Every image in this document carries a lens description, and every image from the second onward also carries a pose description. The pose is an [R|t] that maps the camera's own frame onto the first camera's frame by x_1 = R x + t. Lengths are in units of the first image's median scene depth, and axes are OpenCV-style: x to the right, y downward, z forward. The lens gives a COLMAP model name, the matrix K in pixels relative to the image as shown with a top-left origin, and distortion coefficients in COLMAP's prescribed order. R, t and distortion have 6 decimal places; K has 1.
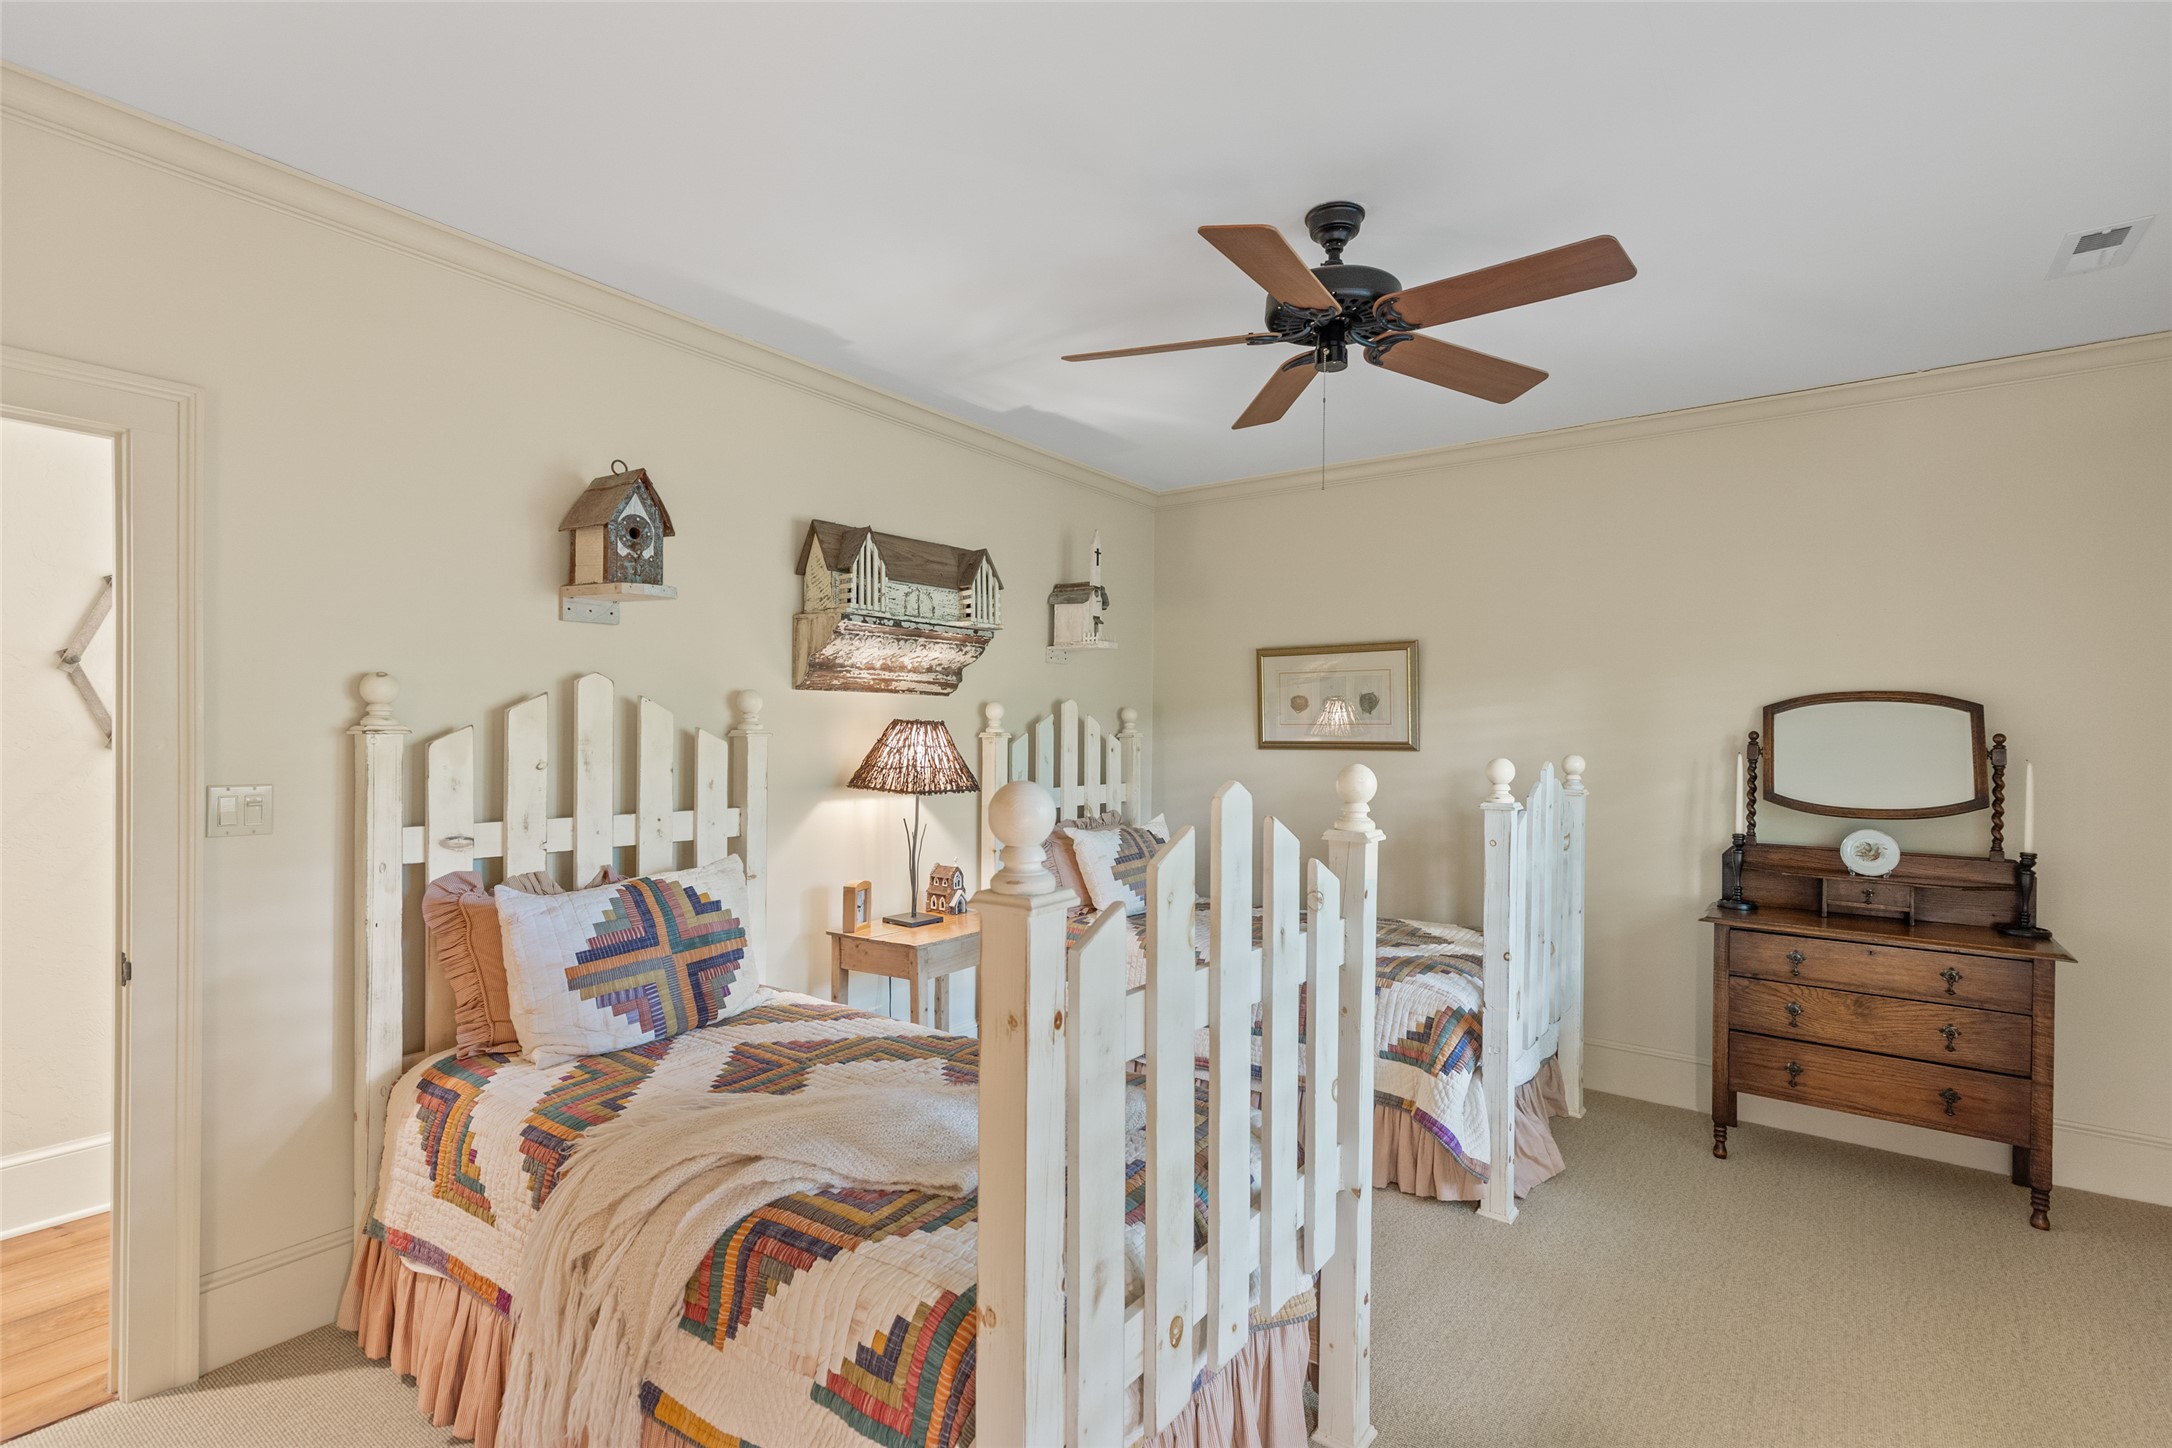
lens RADIAL K [[984.3, 0, 1083.5], [0, 984.3, 745.2], [0, 0, 1]] dist [0.000141, -0.000116]
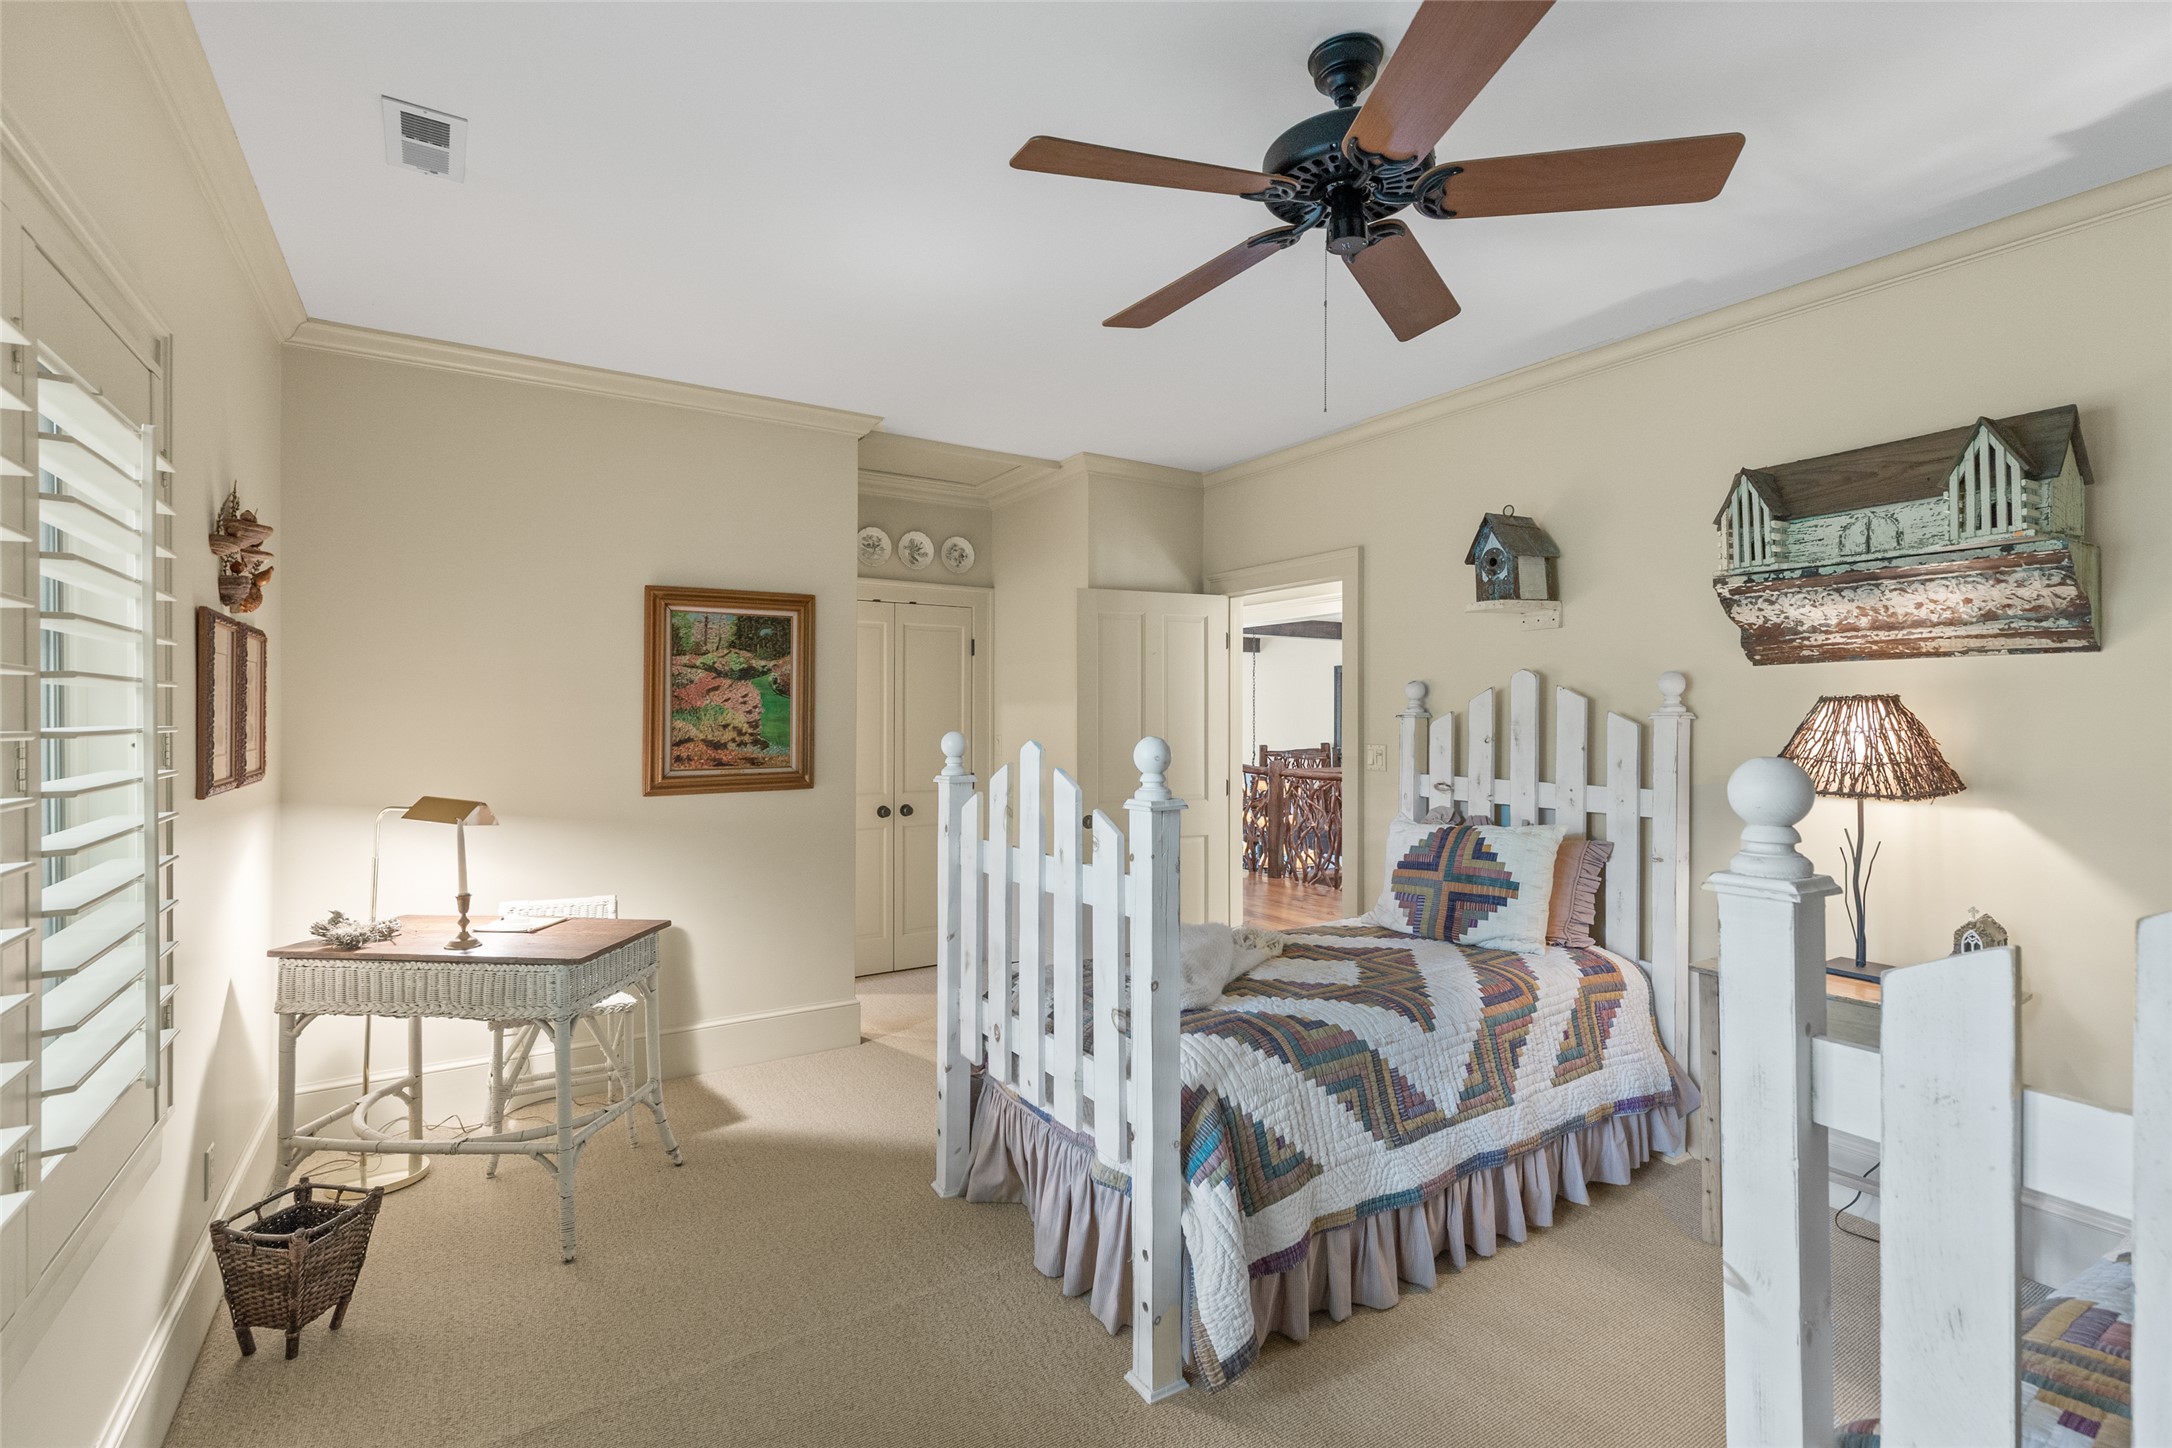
lens RADIAL K [[970.3, 0, 1089.4], [0, 970.3, 717.3], [0, 0, 1]] dist [0.000059, -0.000015]
pose [[-0.352936, -0.008794, -0.935606, 0.722155], [-0.016595, 0.999857, -0.003138, 0.002006], [0.935500, 0.014419, -0.353031, 0.742509]]
